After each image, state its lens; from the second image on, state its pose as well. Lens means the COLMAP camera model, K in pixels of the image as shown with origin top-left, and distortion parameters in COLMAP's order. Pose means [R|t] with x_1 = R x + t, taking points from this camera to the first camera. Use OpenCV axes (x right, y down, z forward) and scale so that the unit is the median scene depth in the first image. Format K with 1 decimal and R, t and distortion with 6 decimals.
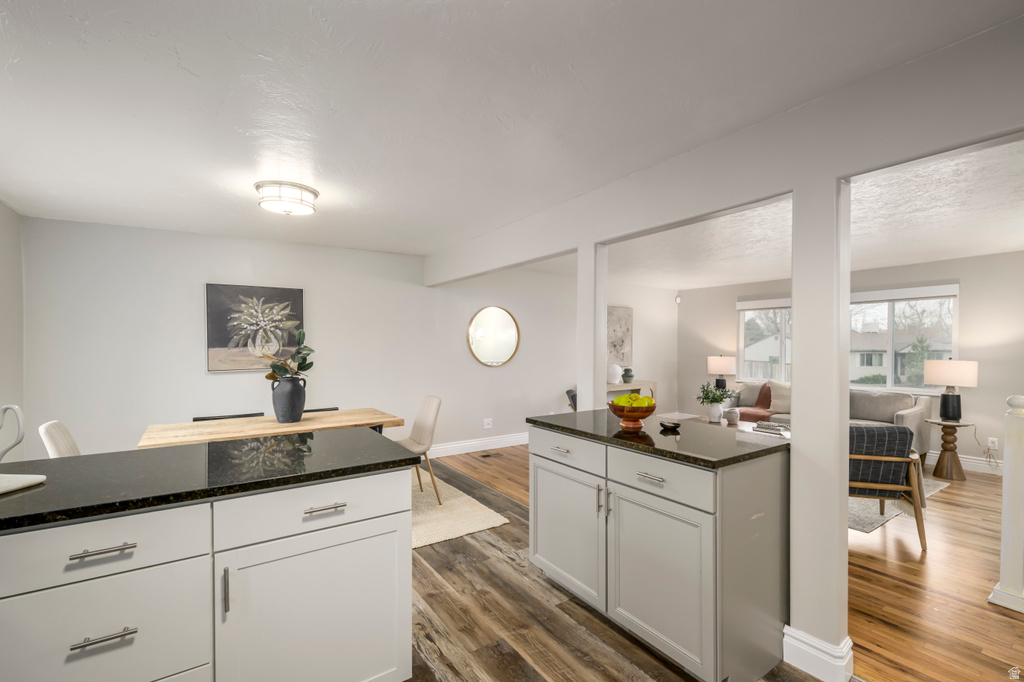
lens RADIAL K [[447.7, 0, 515.2], [0, 447.7, 349.1], [0, 0, 1]] dist [0.012114, -0.000623]
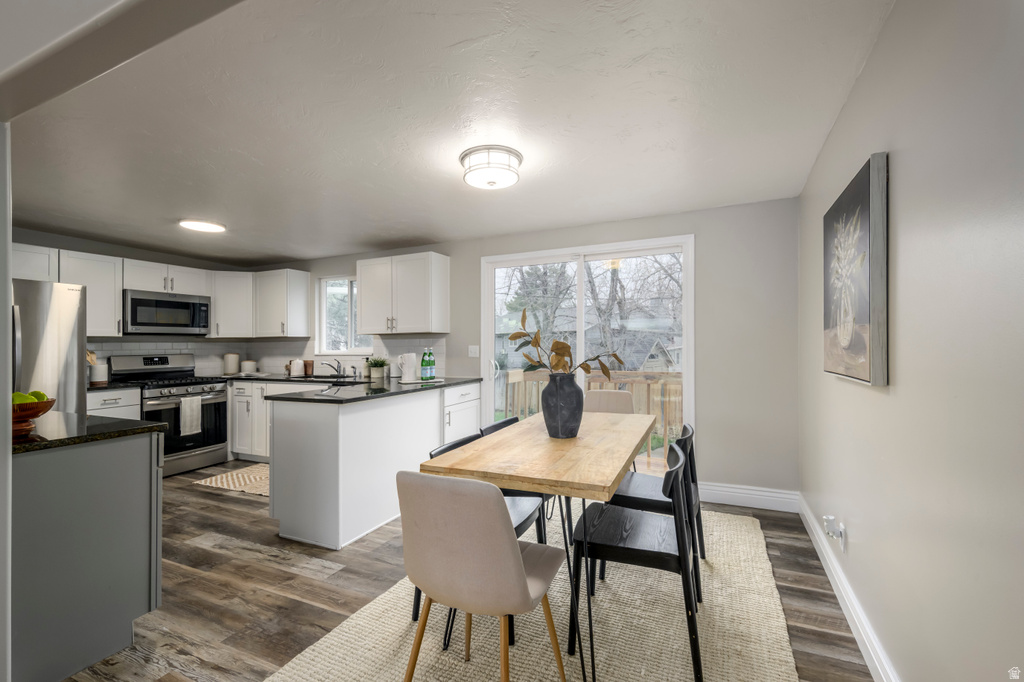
lens RADIAL K [[449.8, 0, 514.0], [0, 449.8, 332.2], [0, 0, 1]] dist [0.011790, -0.000472]
pose [[-0.857781, -0.003938, -0.514000, -0.047780], [0.006920, 0.999792, -0.019207, 0.007145], [0.513969, -0.020032, -0.857575, 1.101726]]
